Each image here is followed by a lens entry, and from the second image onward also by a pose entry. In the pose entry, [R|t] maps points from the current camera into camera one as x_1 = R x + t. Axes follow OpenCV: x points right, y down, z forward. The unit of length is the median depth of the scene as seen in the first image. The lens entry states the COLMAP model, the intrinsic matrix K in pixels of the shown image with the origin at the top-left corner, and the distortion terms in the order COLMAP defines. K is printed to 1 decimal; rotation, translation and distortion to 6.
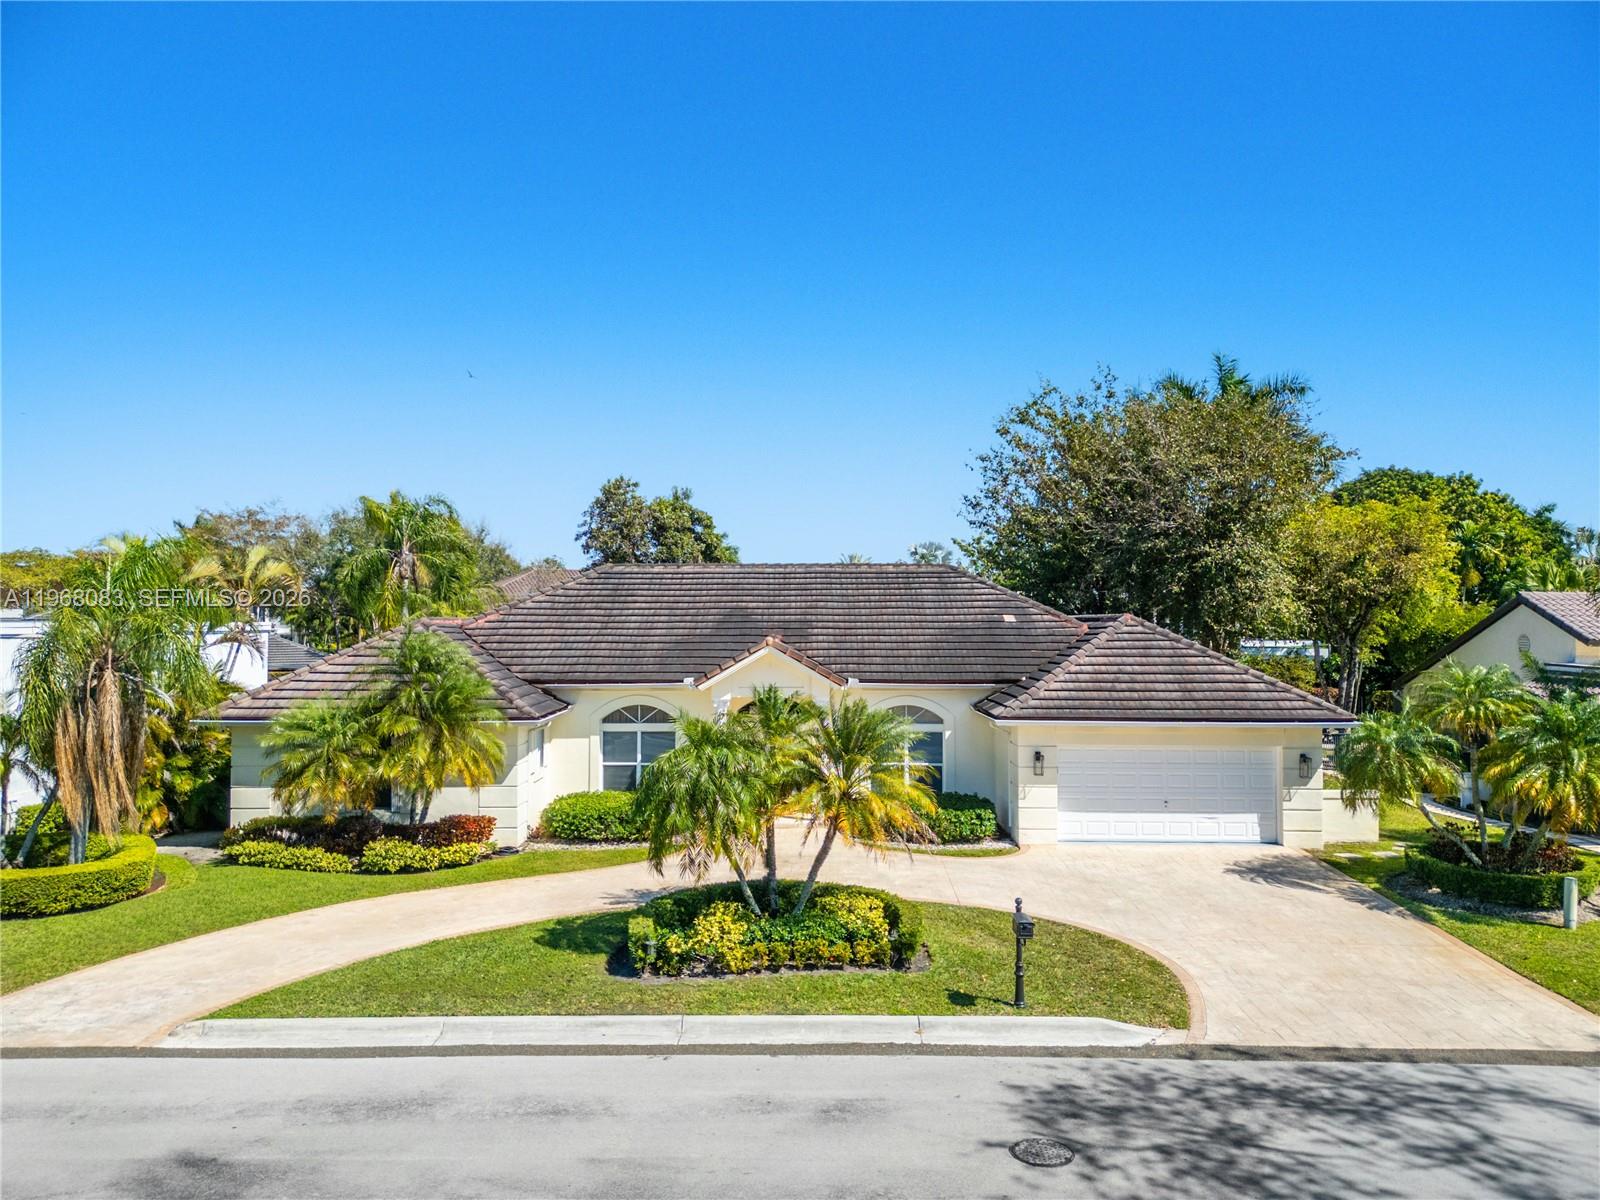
lens RADIAL K [[1117.0, 0, 804.2], [0, 1117.0, 605.1], [0, 0, 1]] dist [0.074638, -0.078768]
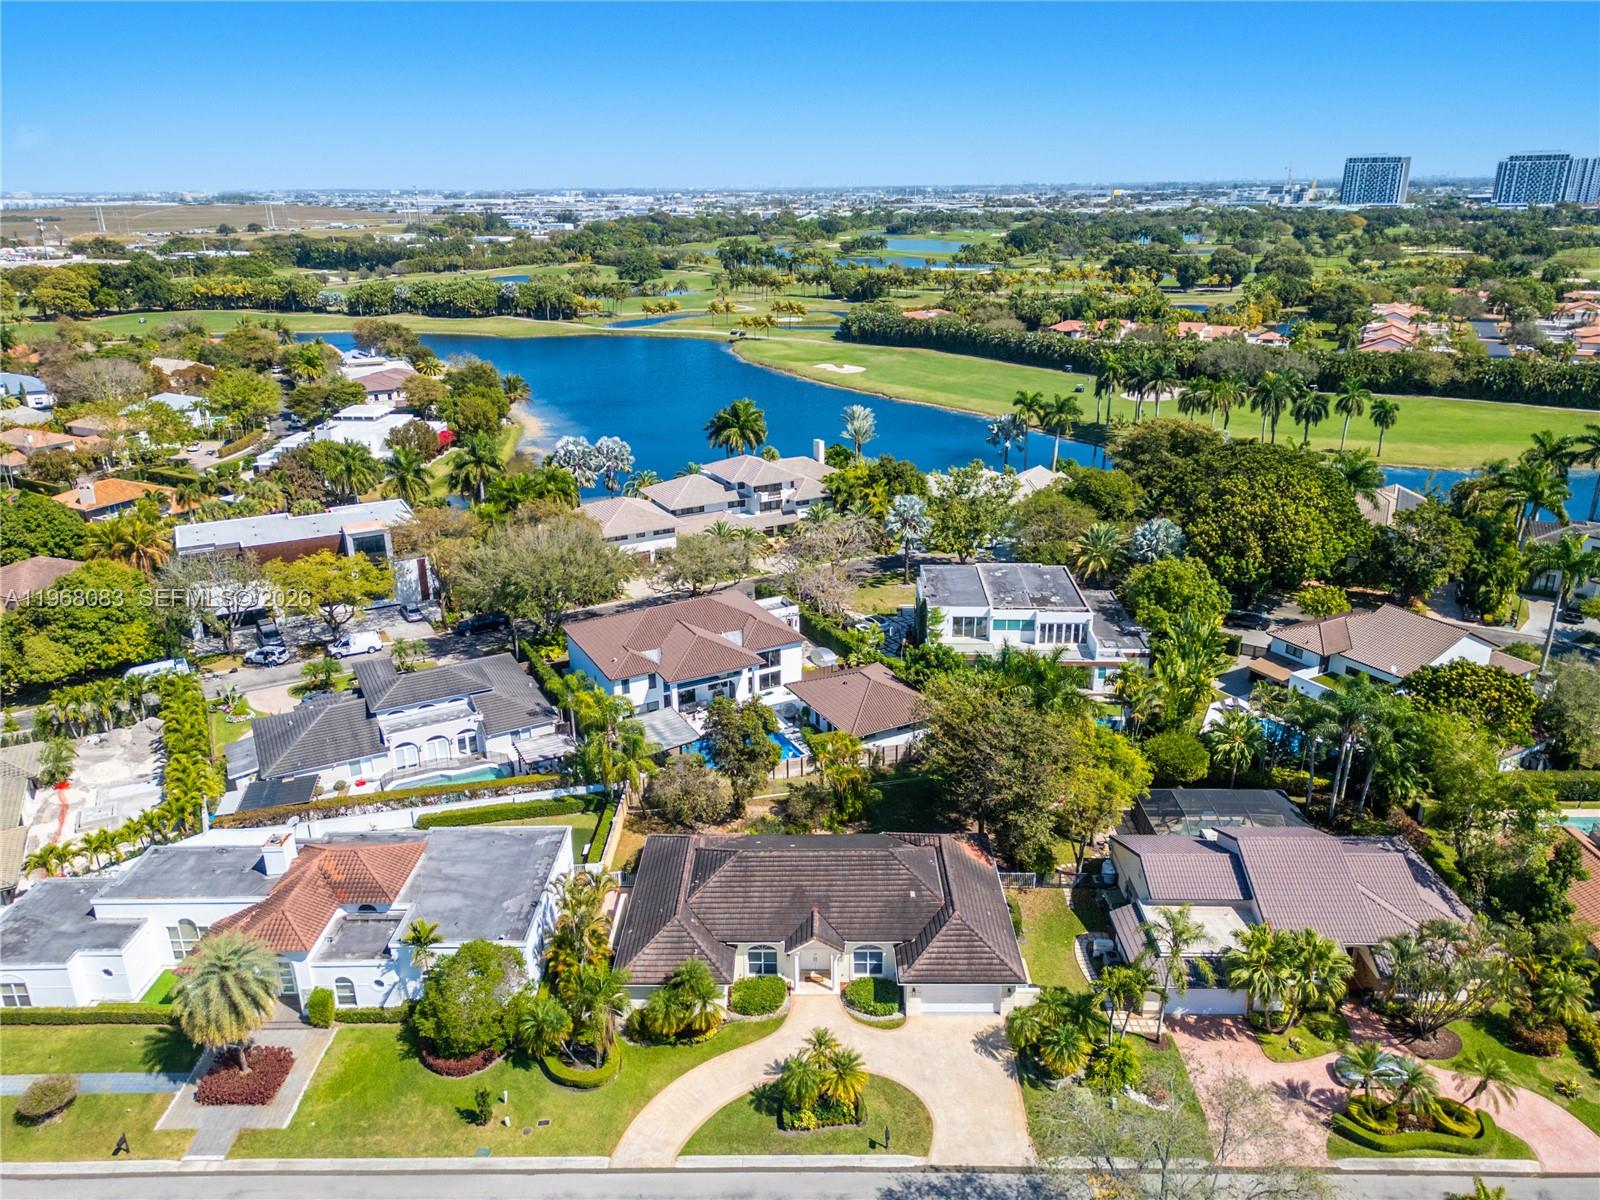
lens RADIAL K [[1117.0, 0, 804.2], [0, 1117.0, 605.1], [0, 0, 1]] dist [0.074638, -0.078768]
pose [[0.999966, -0.006776, -0.004799, -0.061849], [0.008076, 0.927928, 0.372671, -2.764403], [0.001928, -0.372697, 0.927951, -1.880803]]
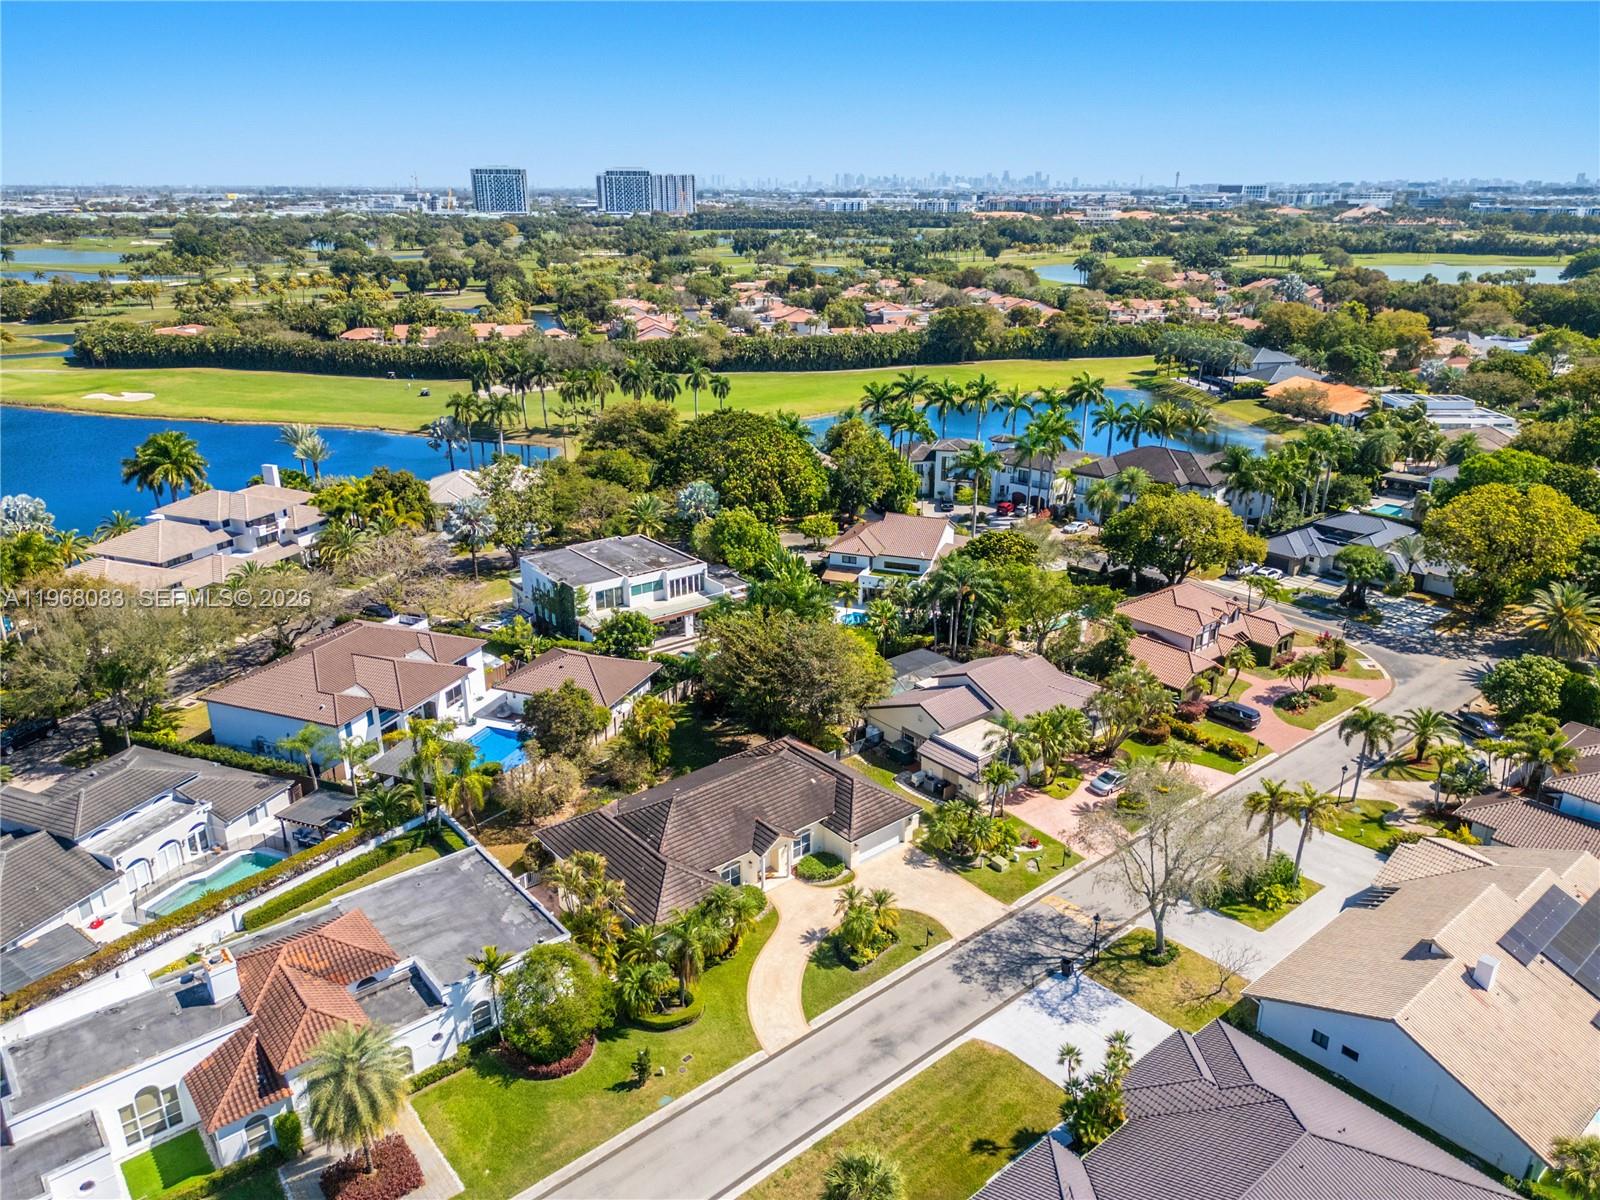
lens RADIAL K [[1117.0, 0, 804.2], [0, 1117.0, 605.1], [0, 0, 1]] dist [0.074638, -0.078768]
pose [[0.762606, -0.222187, 0.607508, -2.857310], [-0.018941, 0.931086, 0.364308, -2.794479], [-0.646586, -0.289330, 0.705843, -1.702944]]
